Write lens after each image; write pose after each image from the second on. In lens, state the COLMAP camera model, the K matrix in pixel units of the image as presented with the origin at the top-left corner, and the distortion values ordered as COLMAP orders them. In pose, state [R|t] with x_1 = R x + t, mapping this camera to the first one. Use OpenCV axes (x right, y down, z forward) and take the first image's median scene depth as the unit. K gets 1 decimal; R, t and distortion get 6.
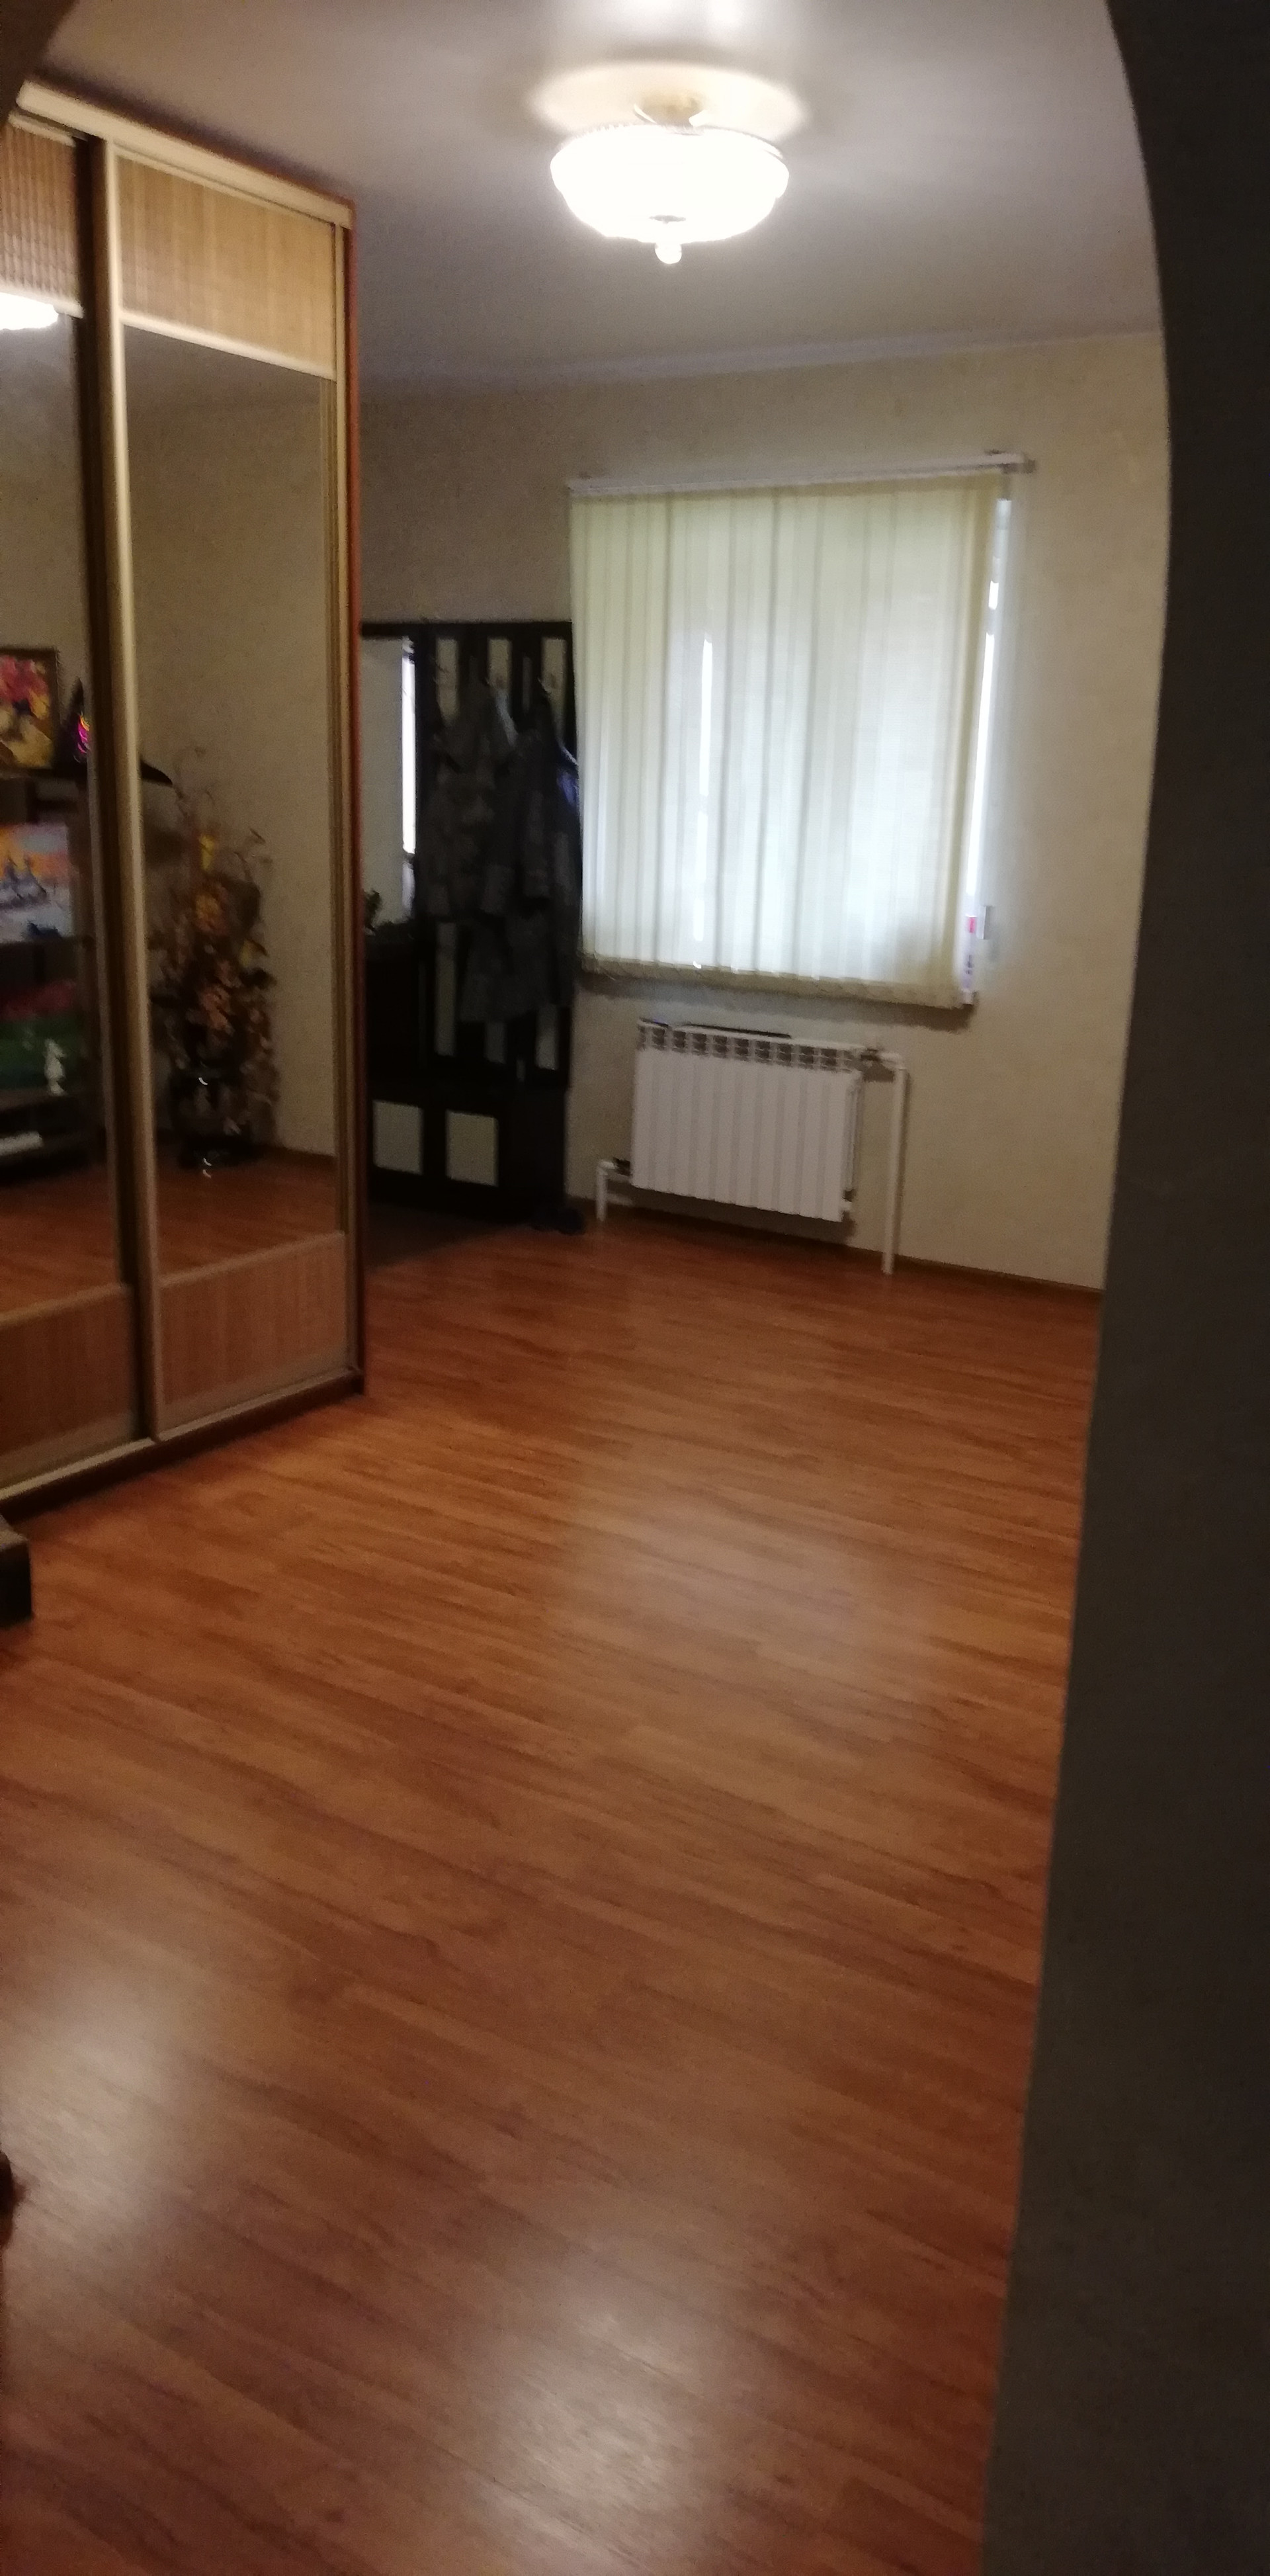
lens RADIAL K [[1945.3, 0, 655.4], [0, 1945.3, 1294.8], [0, 0, 1]] dist [0.045157, -0.076992]
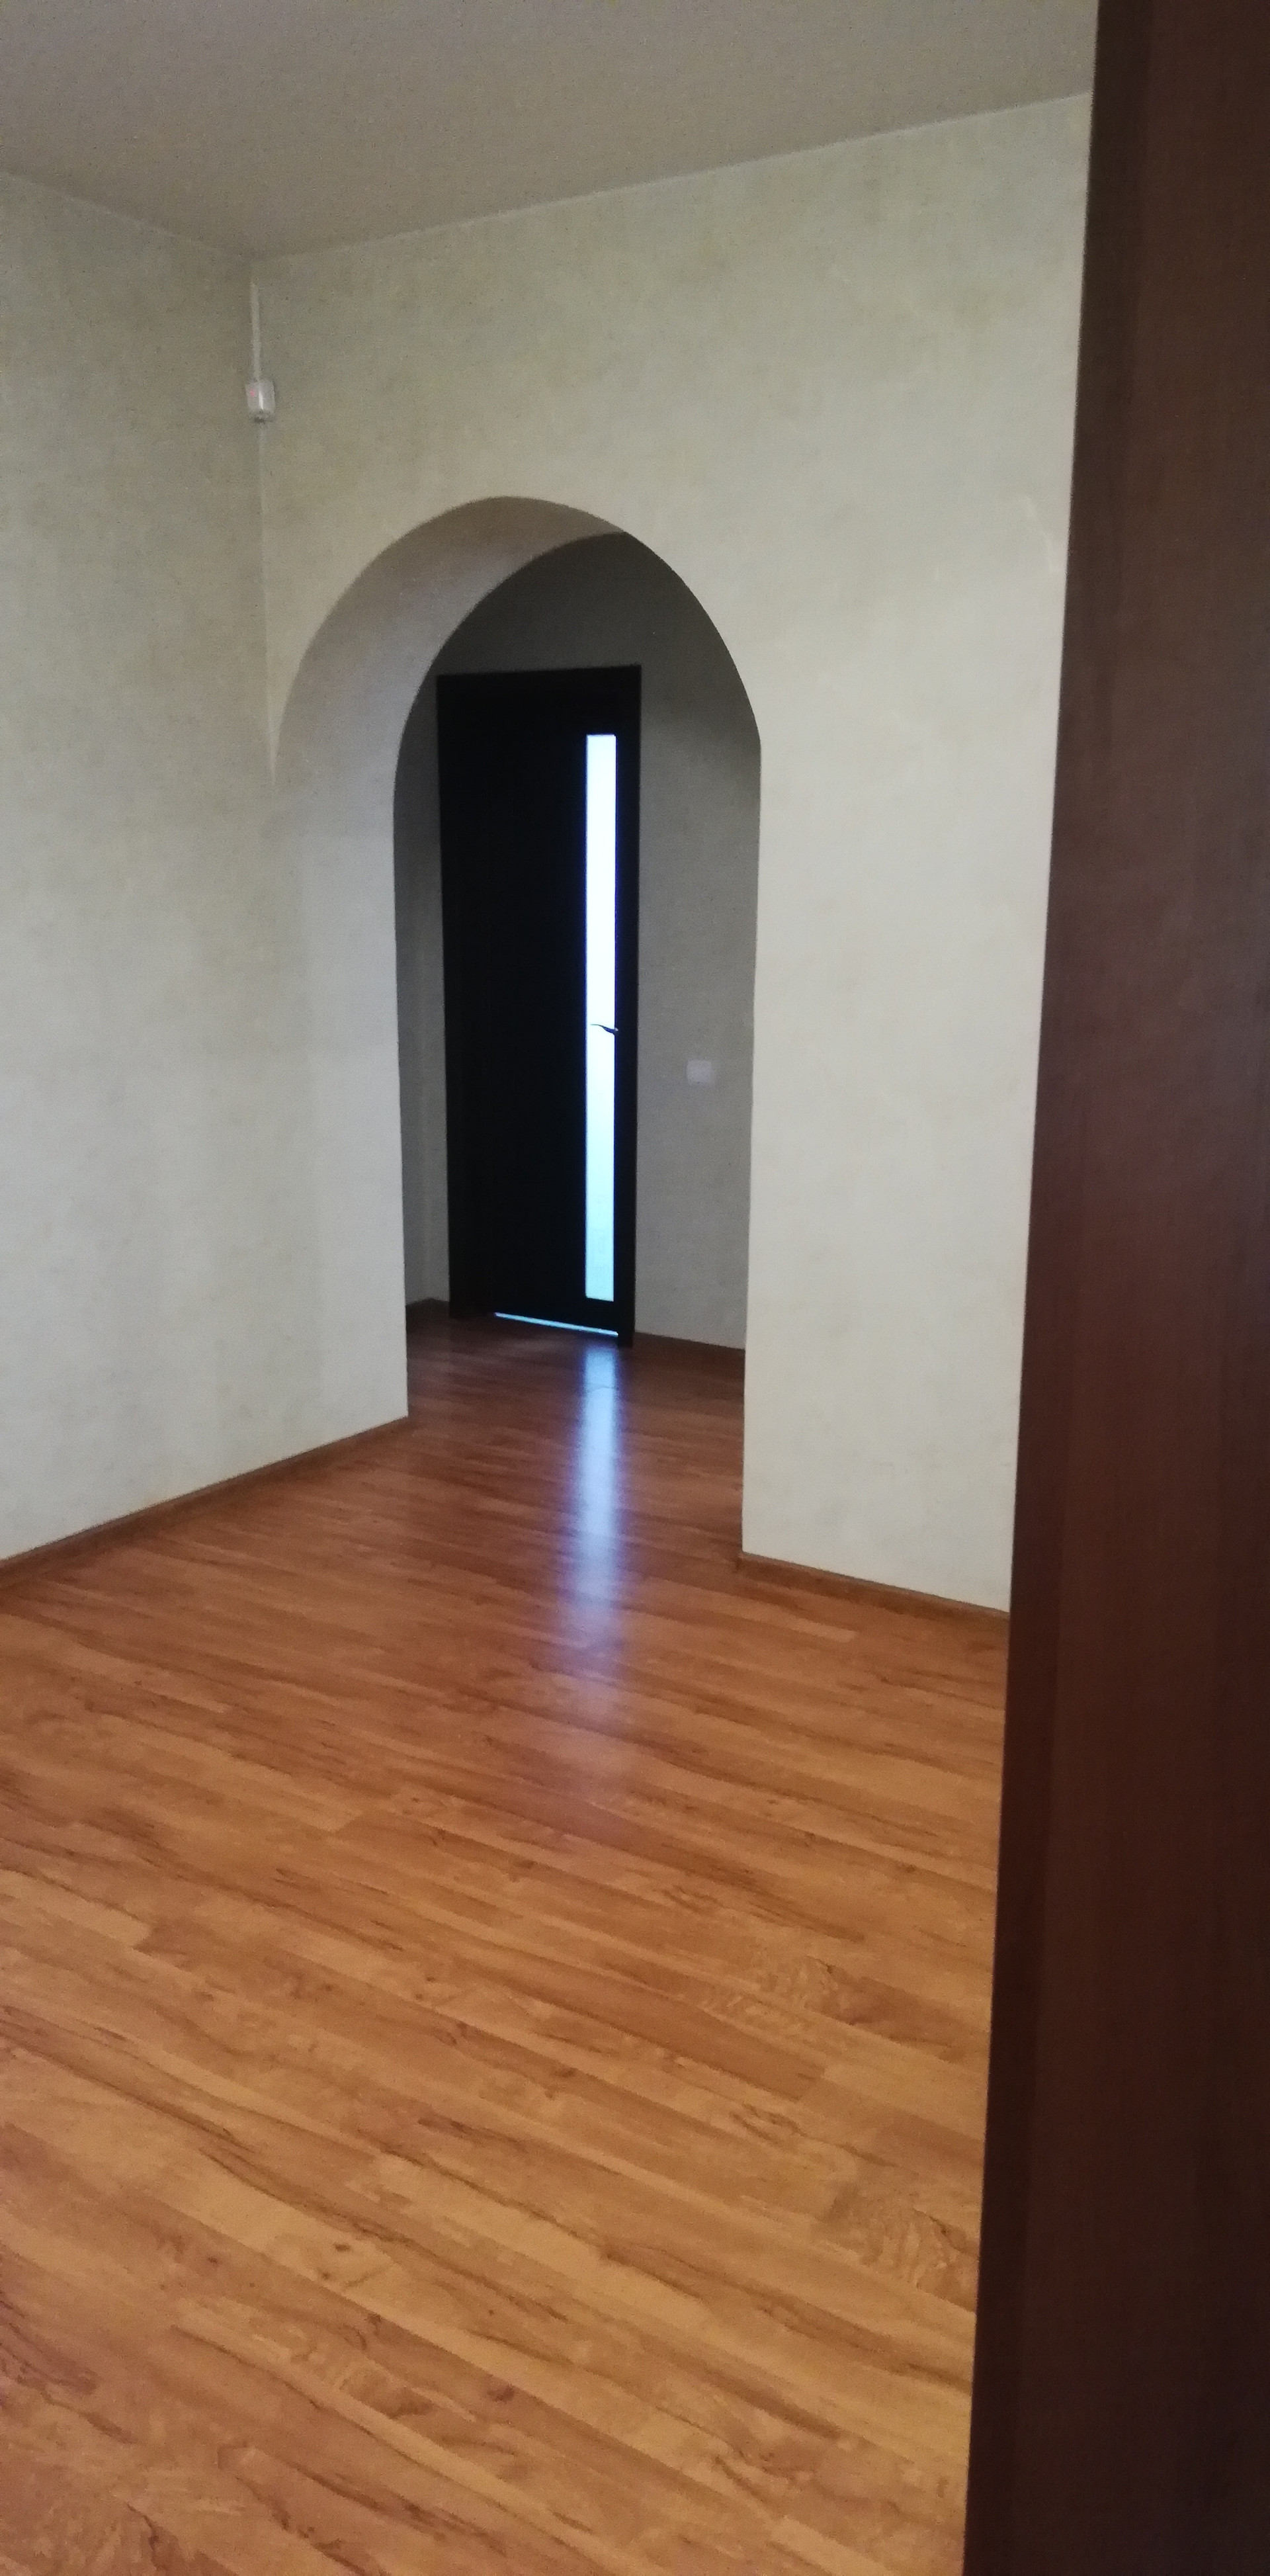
lens RADIAL K [[1945.3, 0, 655.4], [0, 1945.3, 1294.8], [0, 0, 1]] dist [0.045157, -0.076992]
pose [[-0.999062, -0.042326, -0.009146, -0.136799], [-0.041716, 0.884097, 0.465438, -0.431832], [-0.011614, 0.465383, -0.885033, 1.631589]]
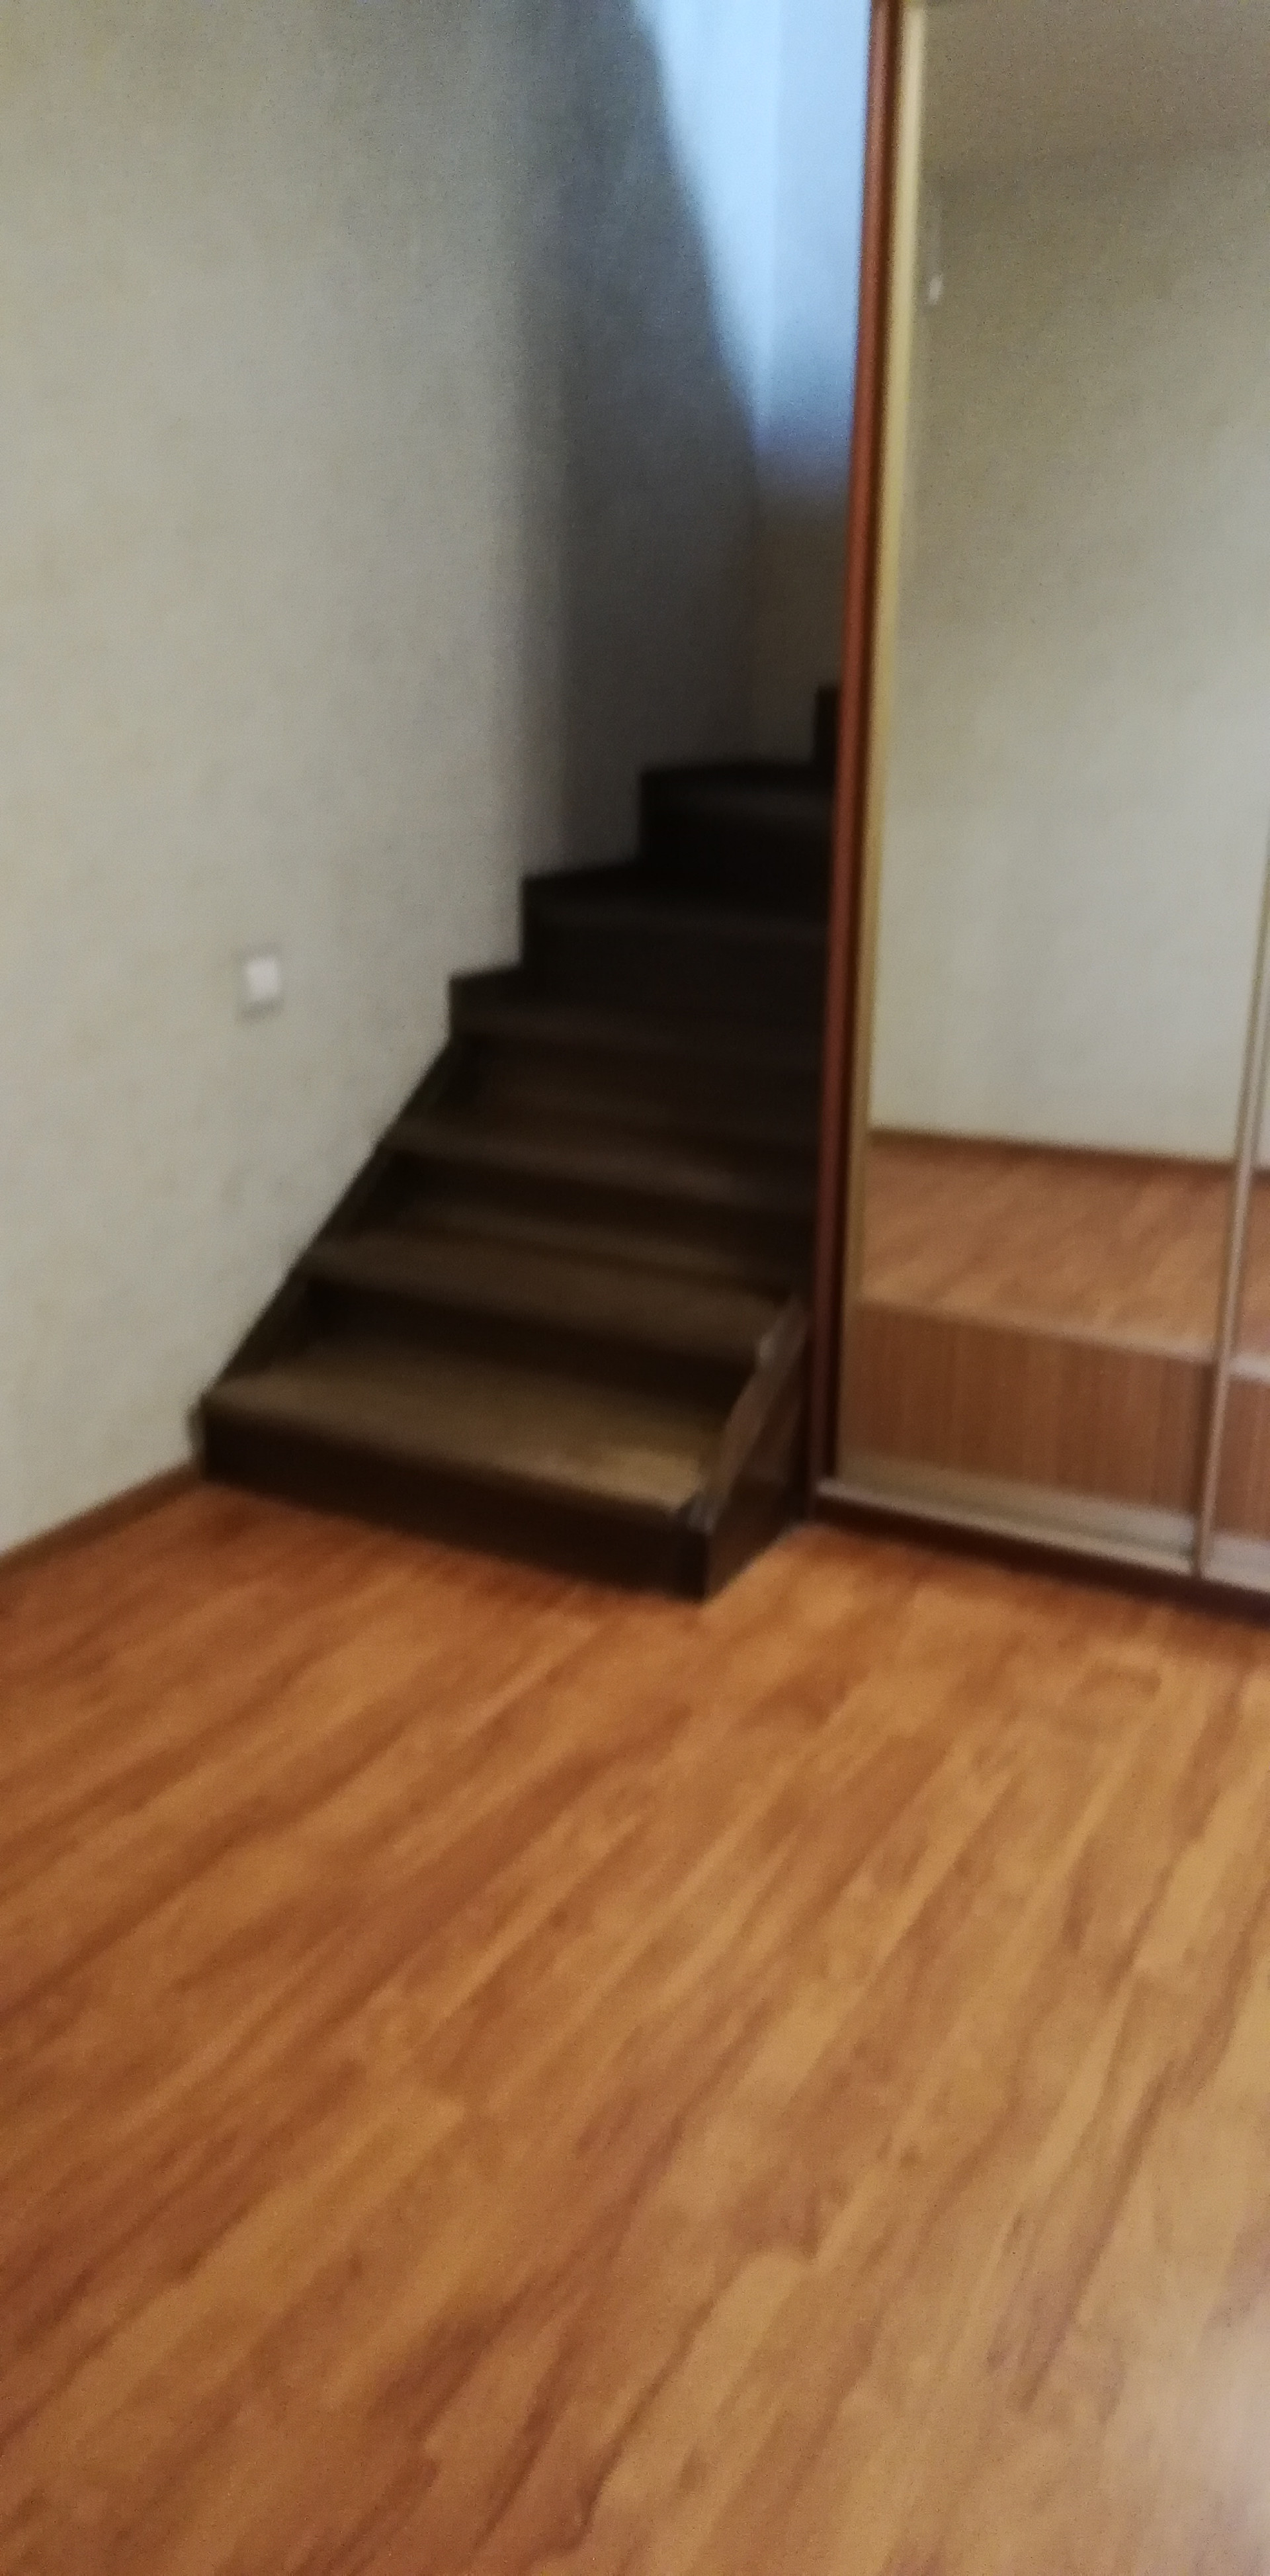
lens RADIAL K [[1945.3, 0, 655.4], [0, 1945.3, 1294.8], [0, 0, 1]] dist [0.045157, -0.076992]
pose [[0.062362, 0.288421, -0.955471, 0.504538], [-0.268910, 0.926786, 0.262211, -0.199379], [0.961144, 0.240583, 0.135355, 0.867185]]
